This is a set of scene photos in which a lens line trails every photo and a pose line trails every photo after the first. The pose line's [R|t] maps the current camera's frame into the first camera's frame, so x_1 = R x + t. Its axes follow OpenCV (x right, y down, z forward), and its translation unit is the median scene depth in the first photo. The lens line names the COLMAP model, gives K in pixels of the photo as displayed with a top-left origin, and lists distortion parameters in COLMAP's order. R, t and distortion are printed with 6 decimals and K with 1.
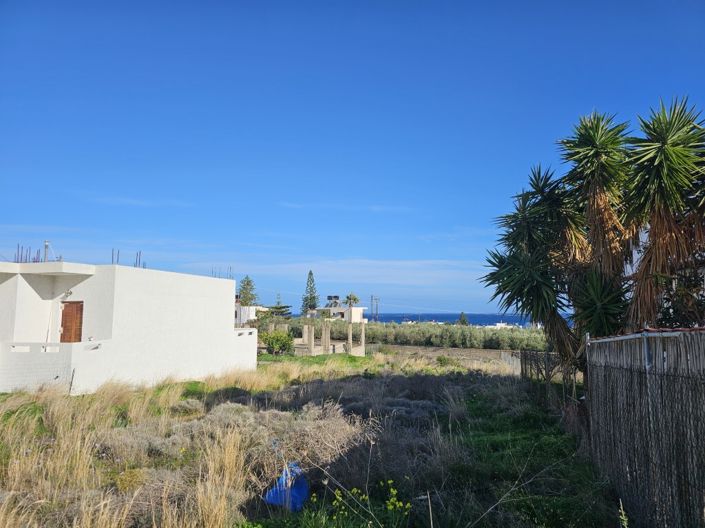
lens RADIAL K [[481.4, 0, 357.4], [0, 481.4, 262.9], [0, 0, 1]] dist [0.058348, -0.004989]
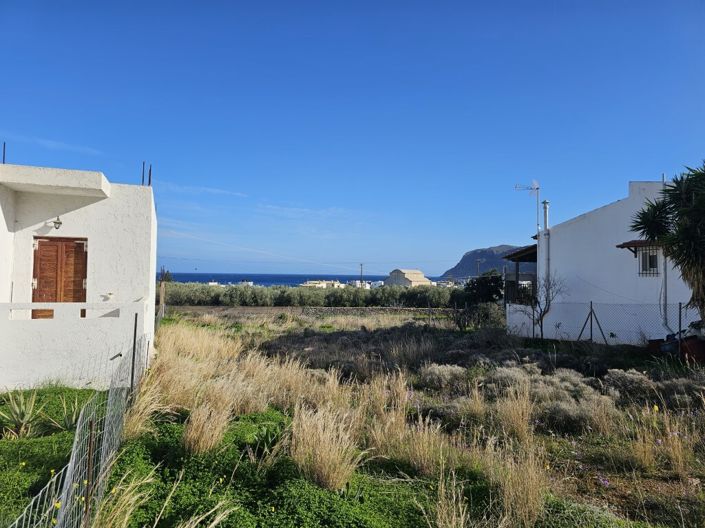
lens RADIAL K [[476.9, 0, 356.2], [0, 476.9, 265.0], [0, 0, 1]] dist [0.075596, -0.005840]
pose [[0.785868, 0.025478, 0.617869, -0.329243], [-0.078270, 0.995214, 0.058513, 0.023931], [-0.613421, -0.094343, 0.784101, 0.143784]]
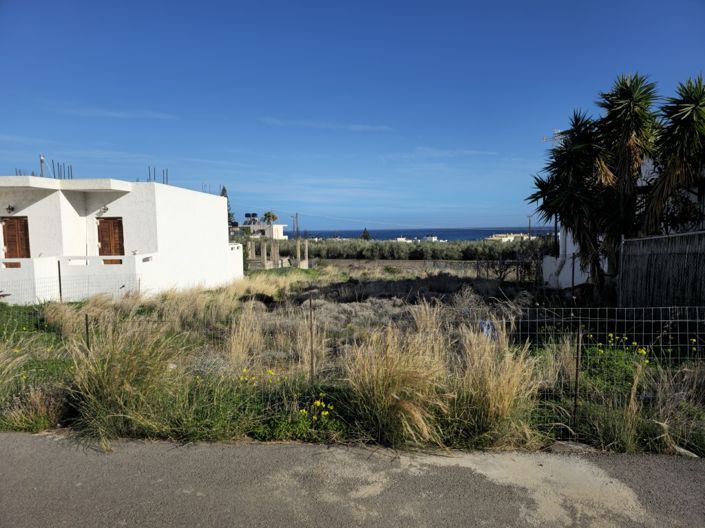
lens RADIAL K [[476.9, 0, 356.2], [0, 476.9, 265.0], [0, 0, 1]] dist [0.075596, -0.005840]
pose [[0.975300, -0.029148, 0.218951, -0.147253], [-0.009596, 0.984728, 0.173838, -0.003040], [-0.220674, -0.171645, 0.960125, -0.060397]]
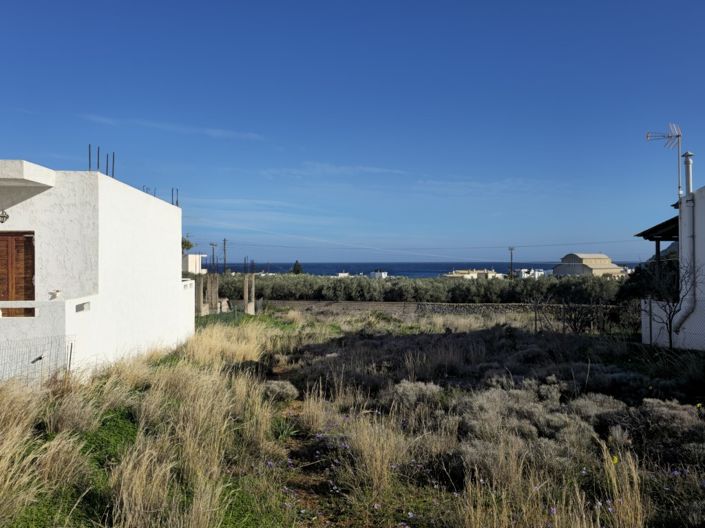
lens RADIAL K [[578.1, 0, 352.5], [0, 578.1, 264.0], [0, 0, 1]] dist [0.086090, -0.005624]
pose [[0.934744, -0.002093, 0.355317, -0.222204], [-0.035293, 0.994491, 0.098704, 0.016334], [-0.353566, -0.104804, 0.929520, 0.098375]]
